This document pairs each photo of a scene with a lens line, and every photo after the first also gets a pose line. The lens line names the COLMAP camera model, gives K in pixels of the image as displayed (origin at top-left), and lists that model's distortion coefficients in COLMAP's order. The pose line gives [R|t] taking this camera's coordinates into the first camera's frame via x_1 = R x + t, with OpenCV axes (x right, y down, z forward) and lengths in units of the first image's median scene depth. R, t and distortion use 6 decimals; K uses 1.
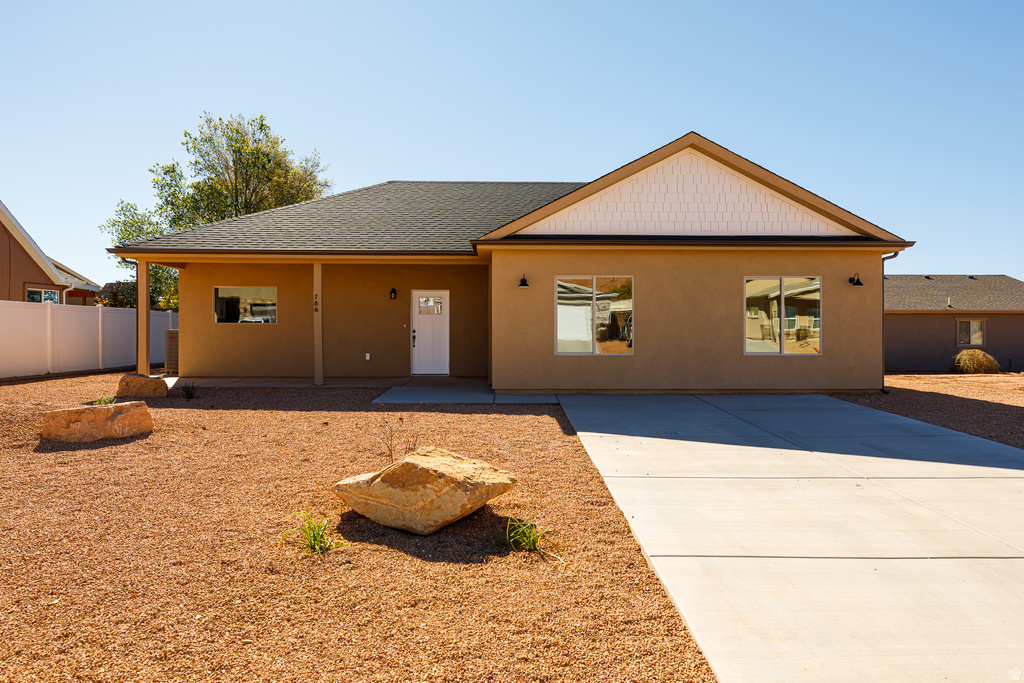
lens RADIAL K [[739.3, 0, 515.7], [0, 739.3, 346.9], [0, 0, 1]] dist [-0.003826, -0.003447]
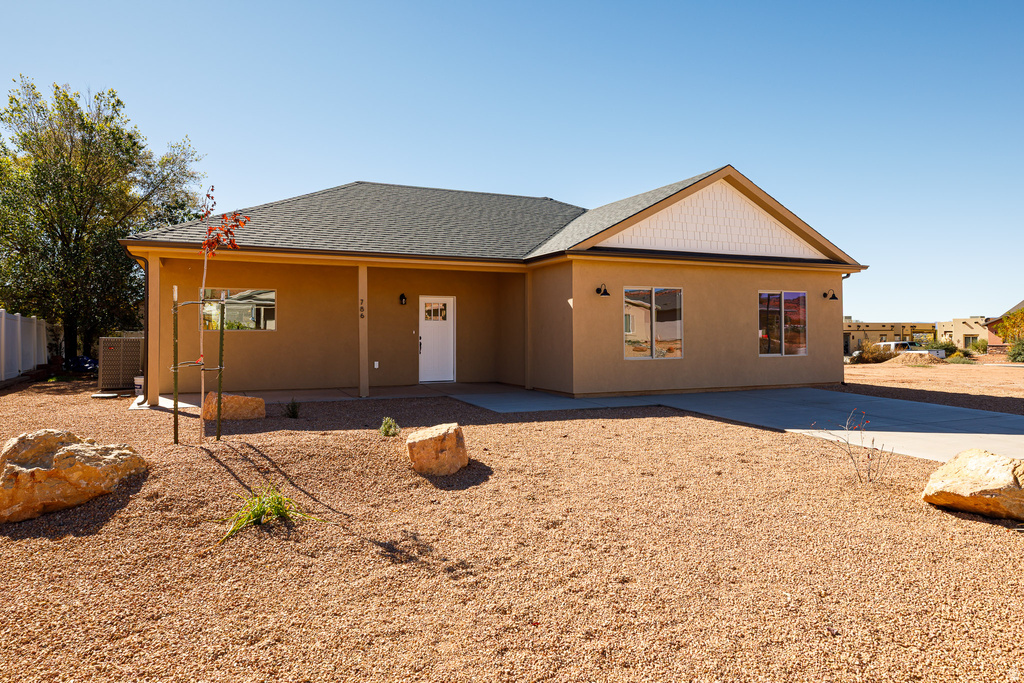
lens RADIAL K [[696.8, 0, 512.2], [0, 696.8, 331.0], [0, 0, 1]] dist [0.002574, 0.004492]
pose [[0.917115, -0.003034, 0.398611, -0.479775], [0.013005, 0.999666, -0.022312, -0.009992], [-0.398410, 0.025646, 0.916849, 0.130697]]
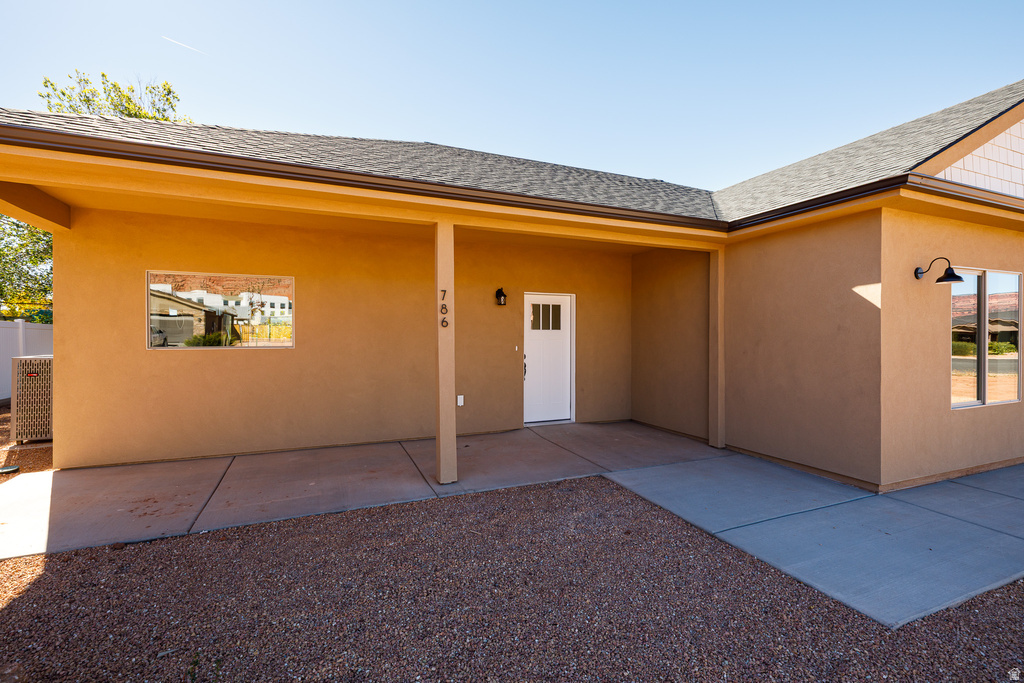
lens RADIAL K [[468.0, 0, 508.6], [0, 468.0, 340.5], [0, 0, 1]] dist [0.001960, 0.000655]
pose [[0.930721, -0.006554, 0.365672, -0.365757], [0.010151, 0.999917, -0.007916, -0.038987], [-0.365589, 0.011080, 0.930710, 0.762275]]
